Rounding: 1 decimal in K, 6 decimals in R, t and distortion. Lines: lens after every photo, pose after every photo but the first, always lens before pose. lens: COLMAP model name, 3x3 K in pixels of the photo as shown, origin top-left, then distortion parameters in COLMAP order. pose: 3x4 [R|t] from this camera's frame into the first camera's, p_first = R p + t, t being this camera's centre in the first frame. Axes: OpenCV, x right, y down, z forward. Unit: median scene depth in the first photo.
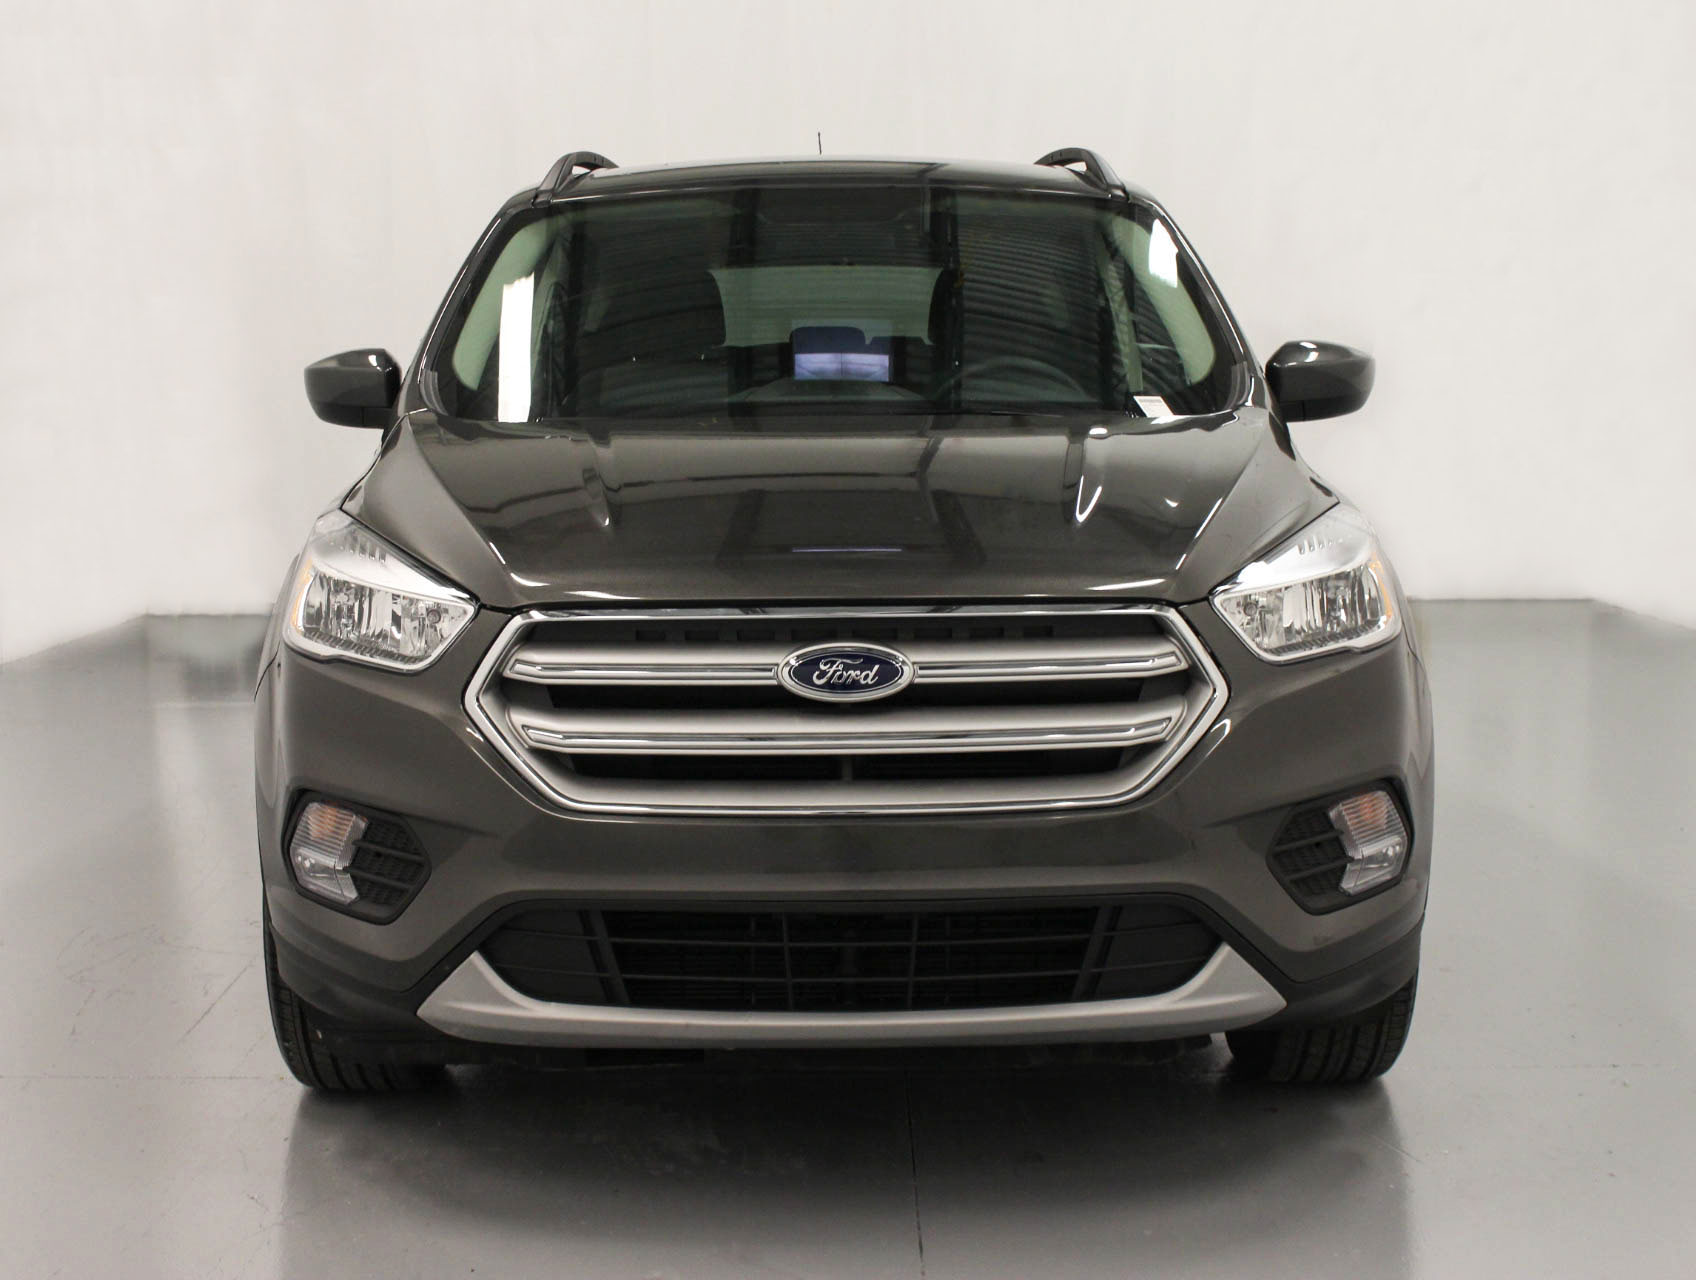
lens RADIAL K [[2238.4, 0, 857.6], [0, 2238.4, 644.3], [0, 0, 1]] dist [-0.014150, 0.000000]
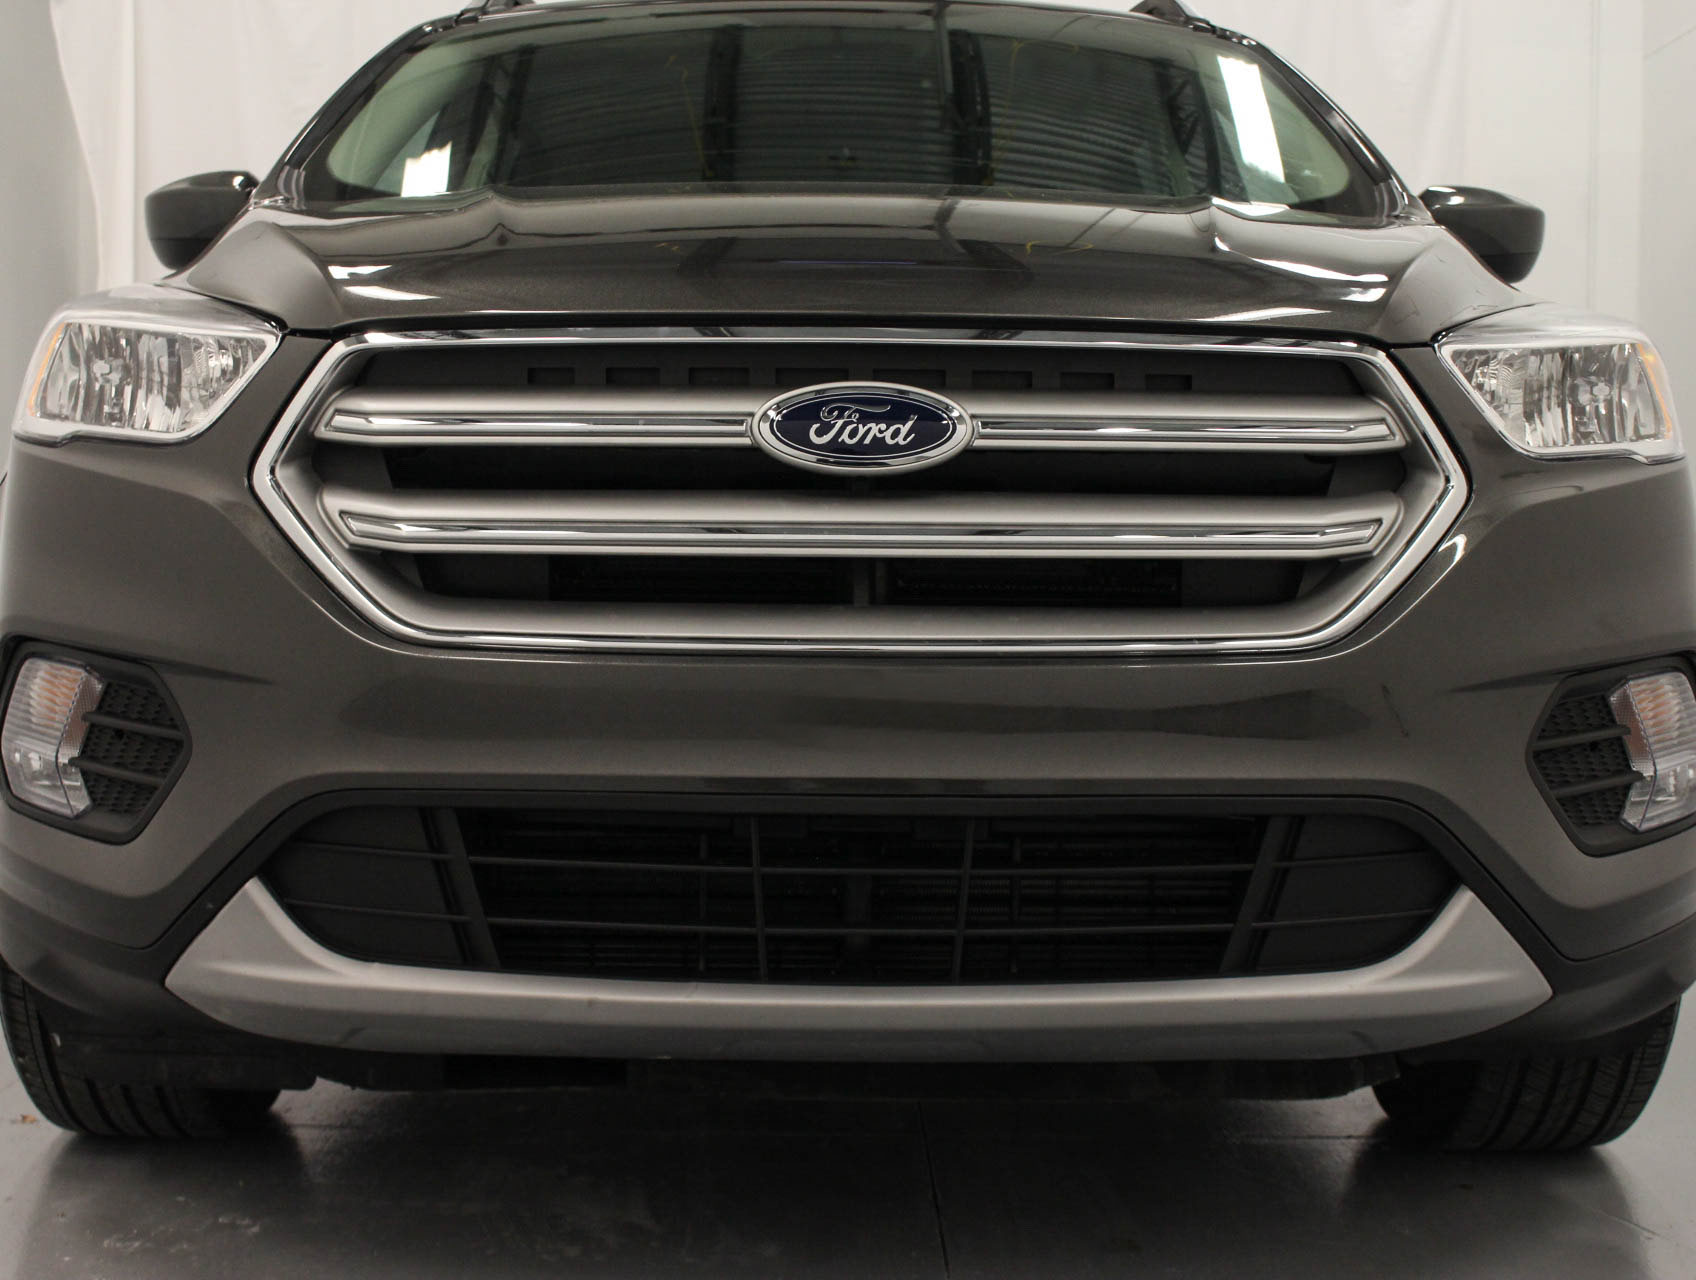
lens RADIAL K [[2164.2, 0, 841.2], [0, 2164.2, 634.5], [0, 0, 1]] dist [-0.030061, 0.000000]
pose [[0.999824, 0.018726, 0.001415, -0.010712], [-0.018569, 0.997076, -0.074124, 0.111552], [-0.002799, 0.074084, 0.997248, 0.399943]]
